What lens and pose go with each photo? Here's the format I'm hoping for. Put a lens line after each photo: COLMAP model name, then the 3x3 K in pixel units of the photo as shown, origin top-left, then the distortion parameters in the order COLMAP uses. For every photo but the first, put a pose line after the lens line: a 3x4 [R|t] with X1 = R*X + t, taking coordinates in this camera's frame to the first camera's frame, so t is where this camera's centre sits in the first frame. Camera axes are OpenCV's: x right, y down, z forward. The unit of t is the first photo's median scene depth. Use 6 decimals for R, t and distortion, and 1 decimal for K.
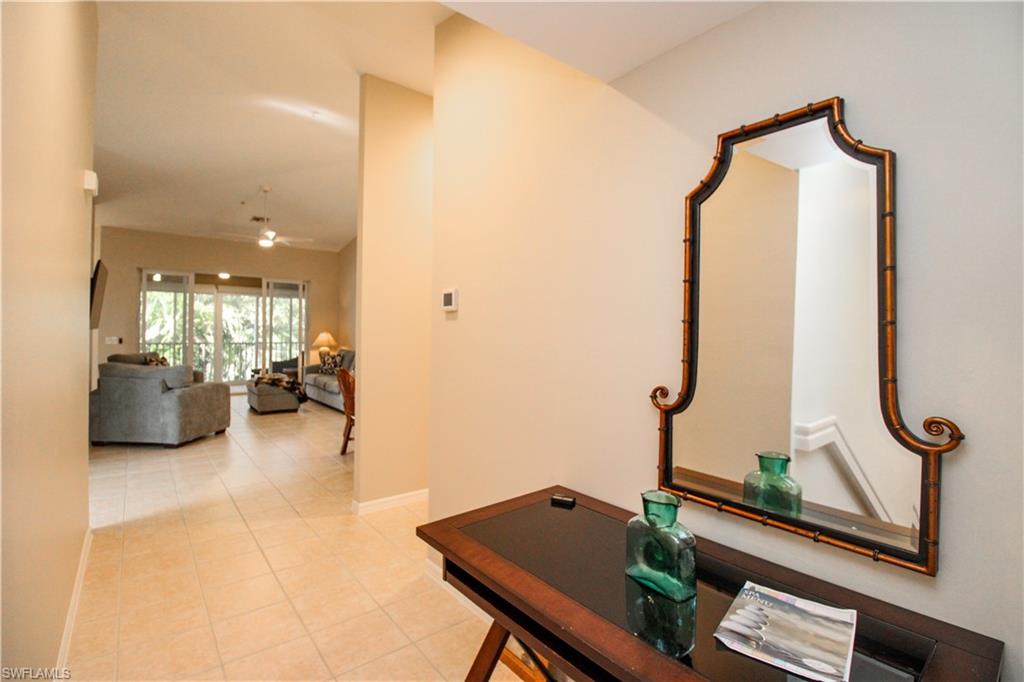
lens RADIAL K [[476.0, 0, 508.4], [0, 476.0, 336.6], [0, 0, 1]] dist [-0.000501, -0.001493]
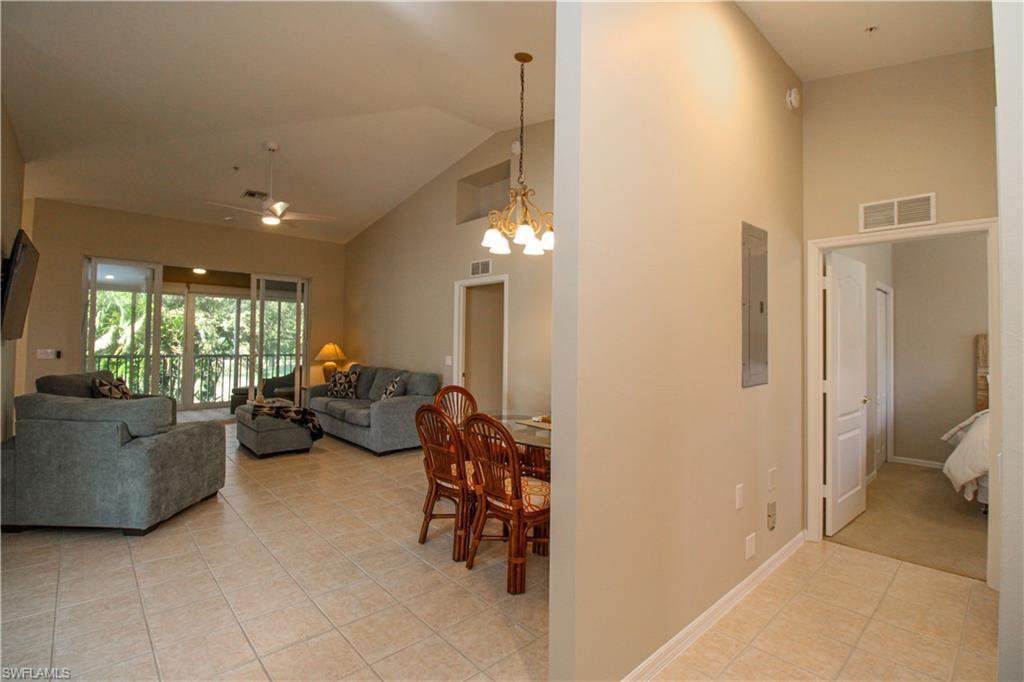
lens RADIAL K [[476.0, 0, 506.5], [0, 476.0, 338.0], [0, 0, 1]] dist [-0.000501, -0.001493]
pose [[0.998071, 0.002302, 0.062042, -0.160931], [-0.001429, 0.999900, -0.014104, -0.007476], [-0.062068, 0.013988, 0.997974, 0.211445]]
